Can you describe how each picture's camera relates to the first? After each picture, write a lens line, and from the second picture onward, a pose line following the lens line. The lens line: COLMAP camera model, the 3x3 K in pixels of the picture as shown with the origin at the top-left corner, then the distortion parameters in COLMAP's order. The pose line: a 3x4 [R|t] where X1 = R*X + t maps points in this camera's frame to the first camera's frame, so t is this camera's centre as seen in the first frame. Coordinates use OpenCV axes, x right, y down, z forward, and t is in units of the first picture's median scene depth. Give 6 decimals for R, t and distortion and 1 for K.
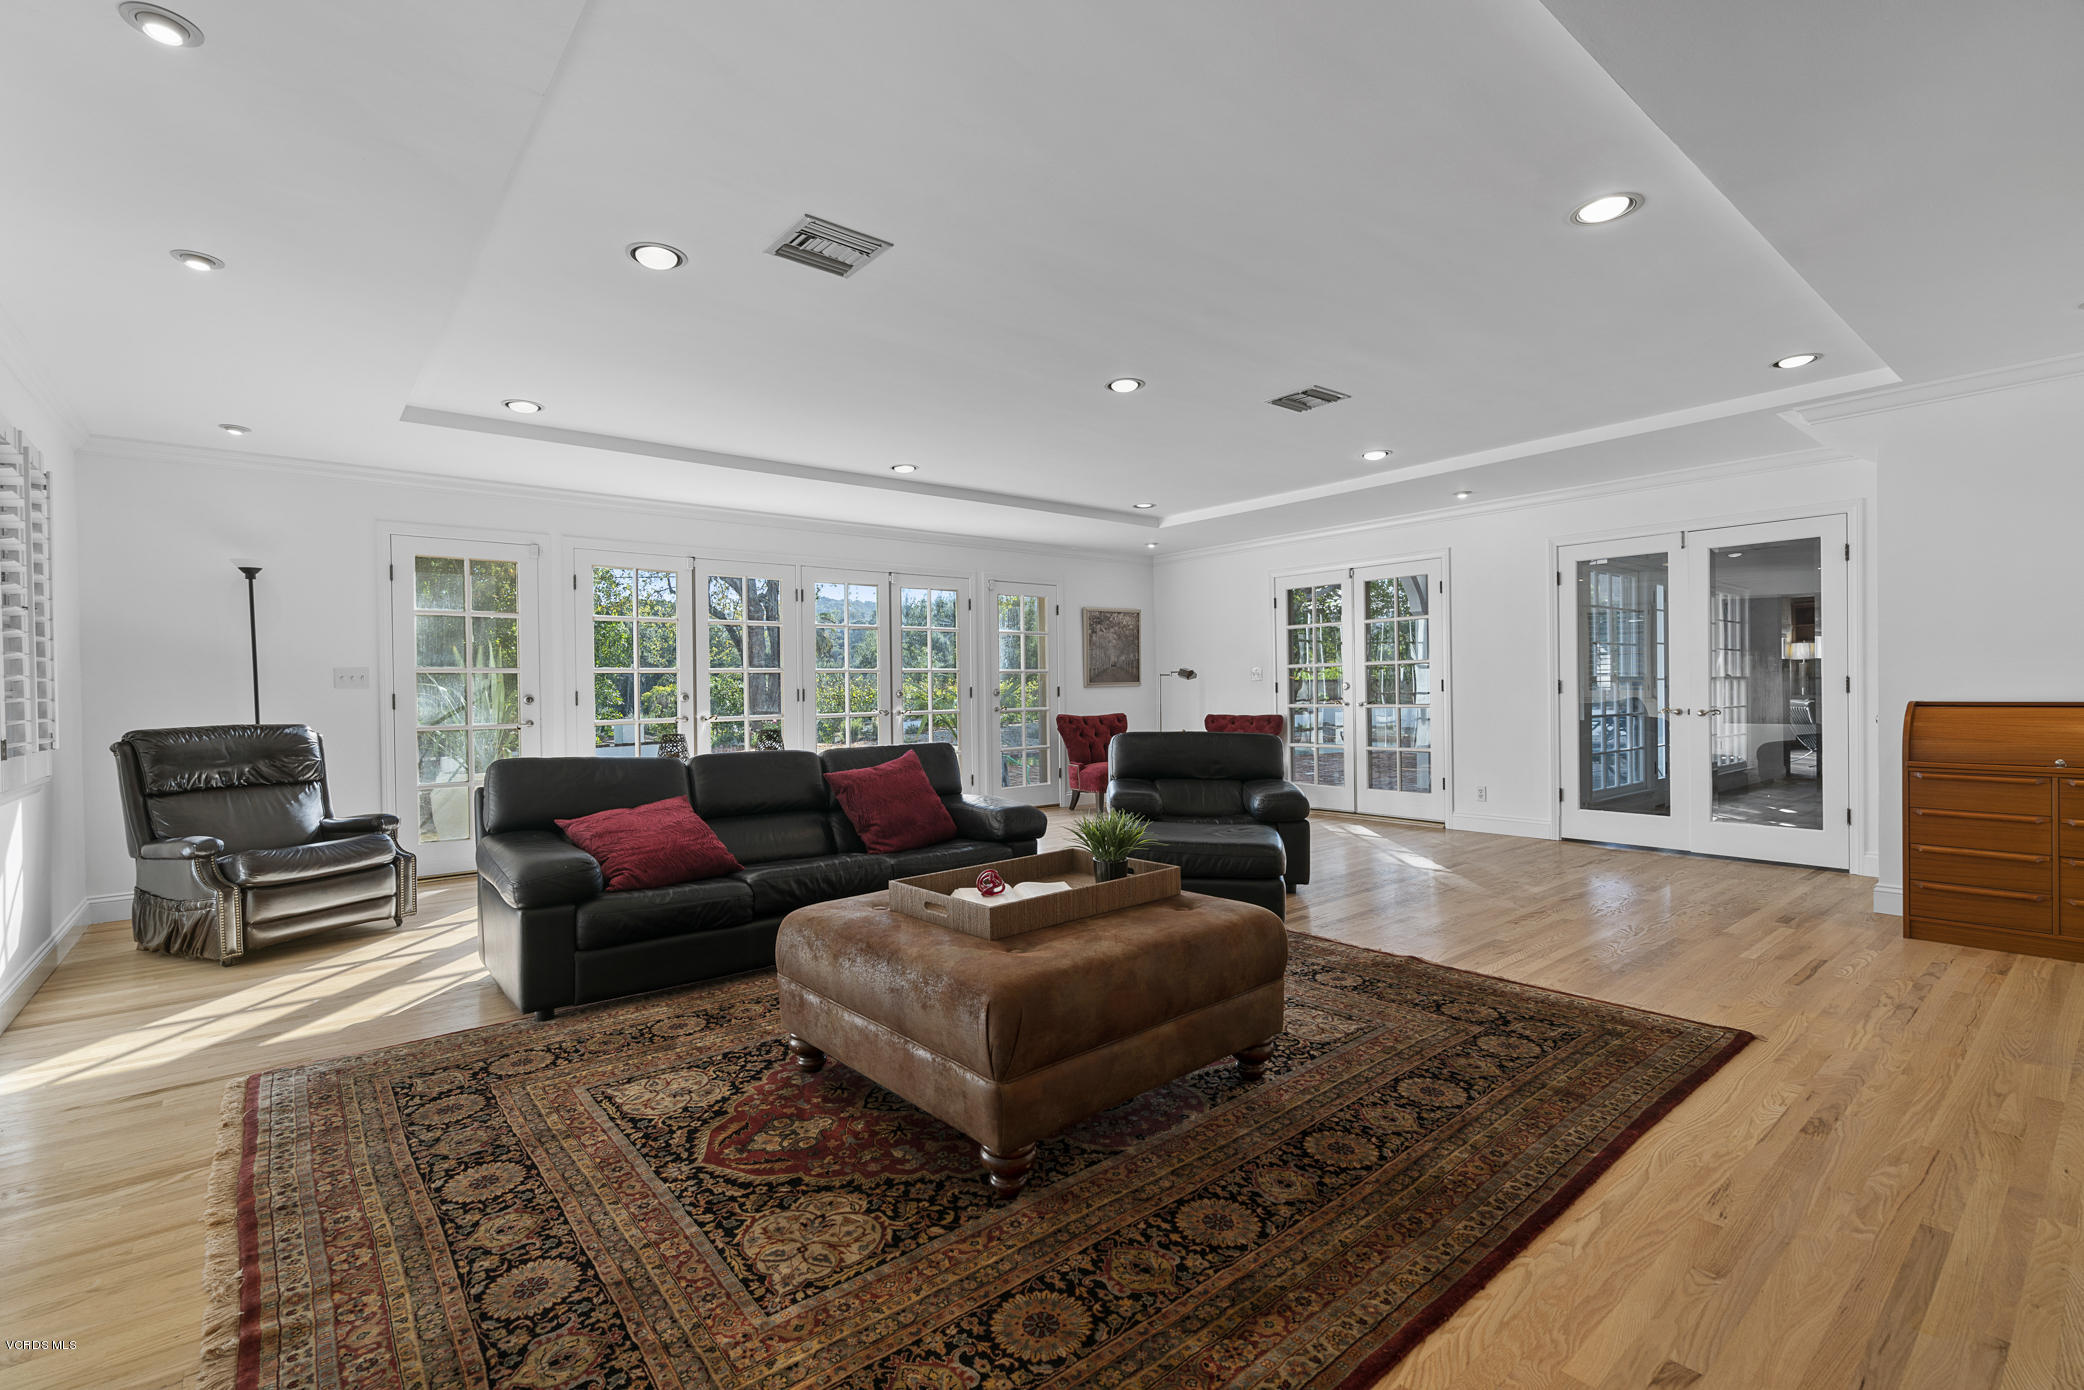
lens RADIAL K [[918.0, 0, 1042.0], [0, 918.0, 695.0], [0, 0, 1]] dist [0.000834, 0.000467]
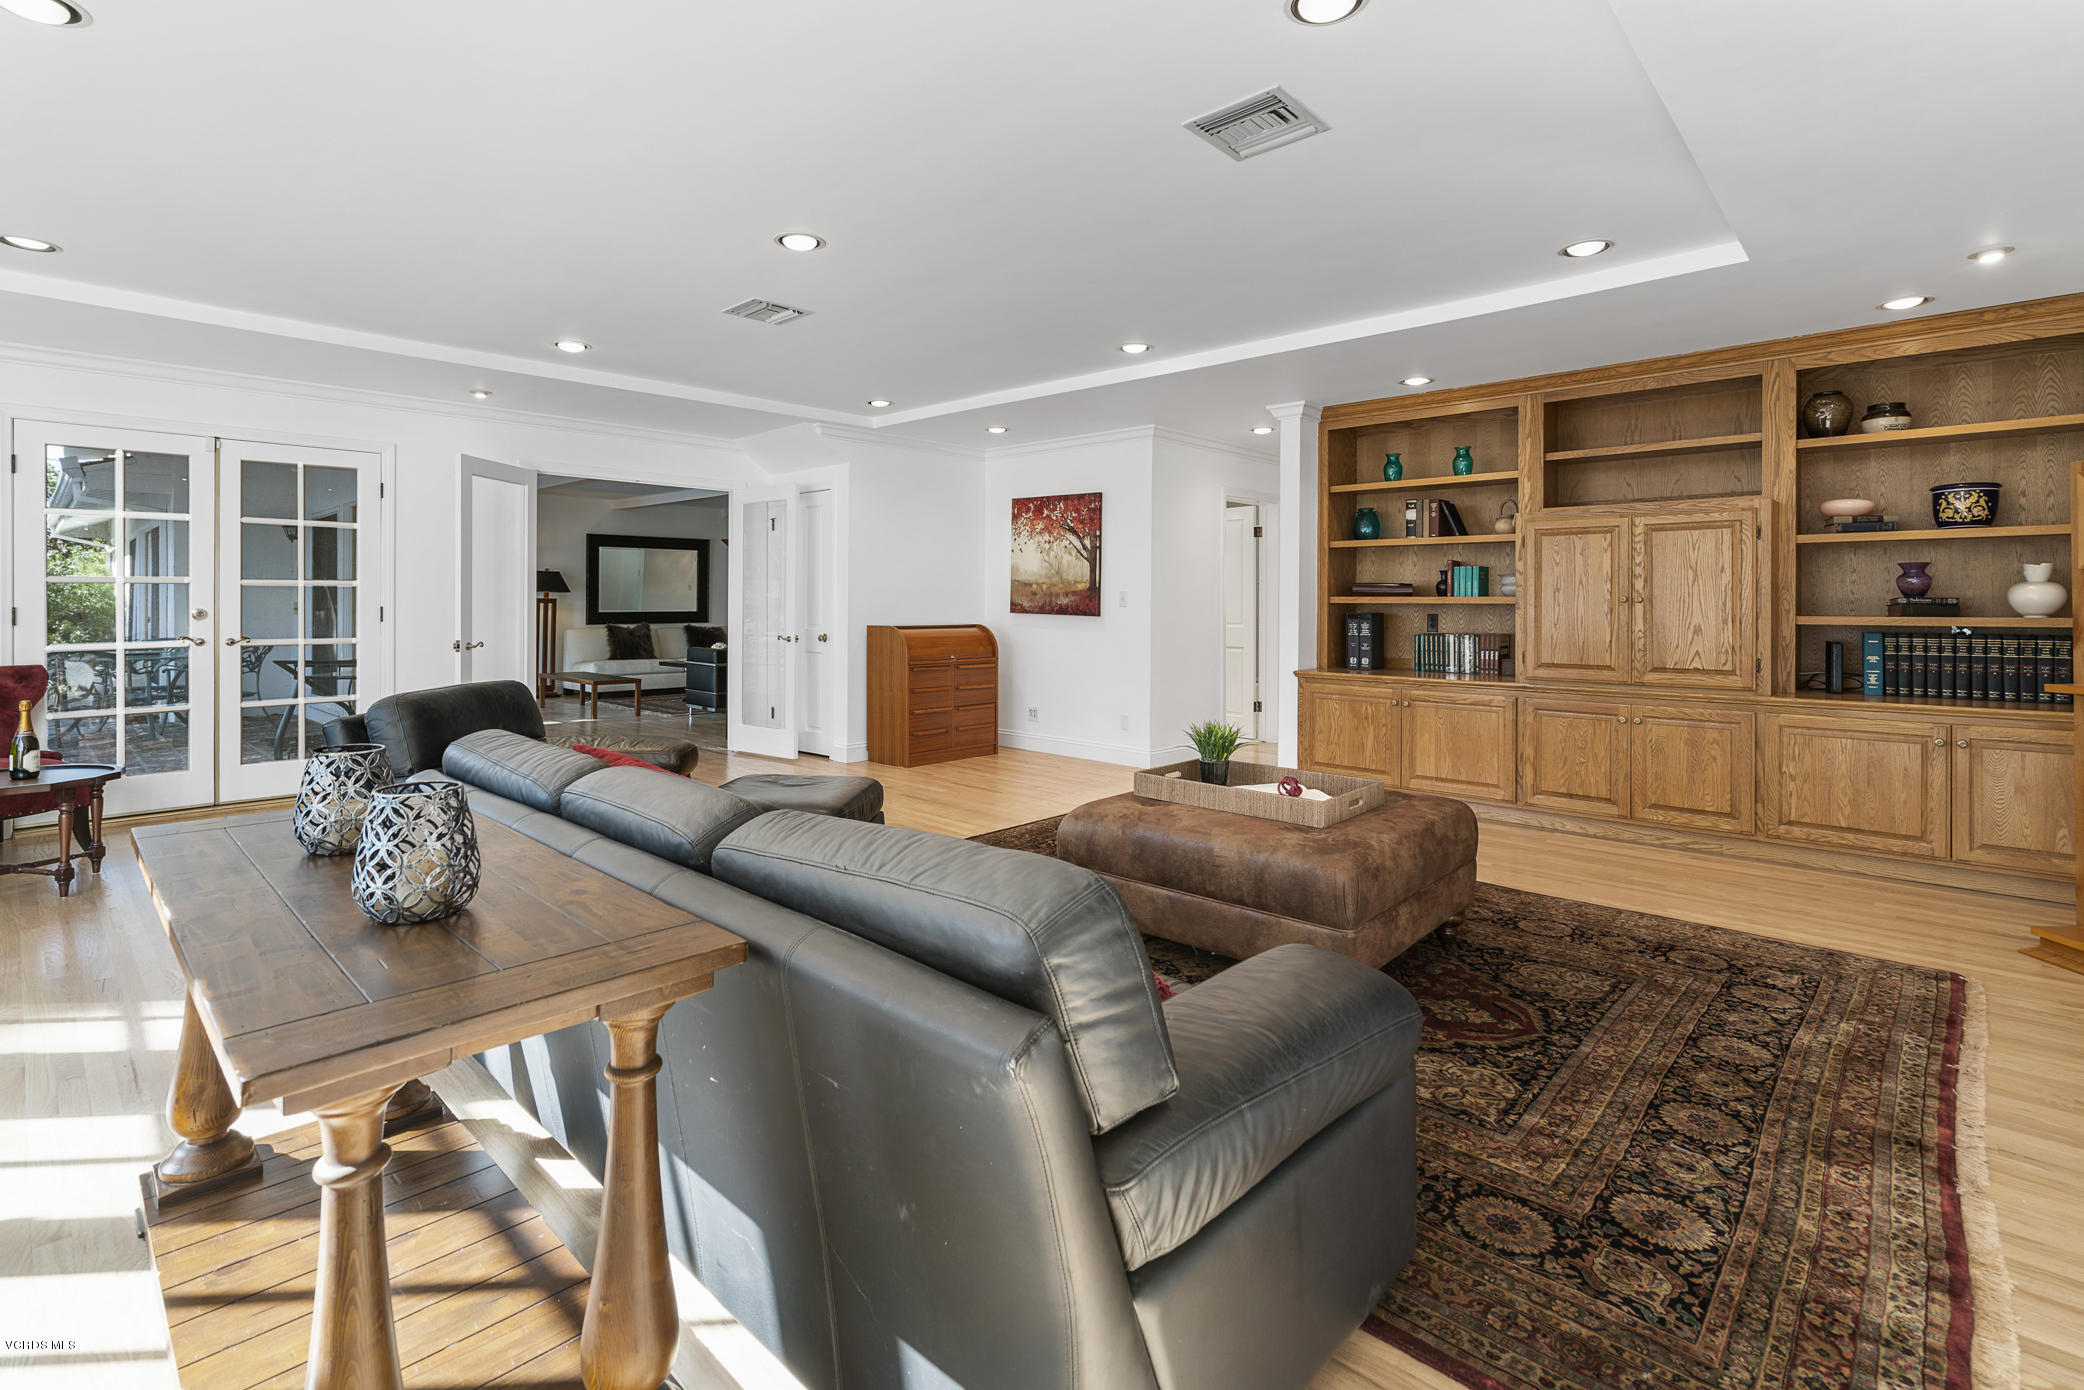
lens RADIAL K [[967.4, 0, 1044.9], [0, 967.4, 586.6], [0, 0, 1]] dist [-0.001732, -0.001156]
pose [[-0.124464, 0.035431, 0.991591, -1.377858], [0.004934, 0.999372, -0.035089, -0.006862], [-0.992212, 0.000526, -0.124561, 1.610263]]
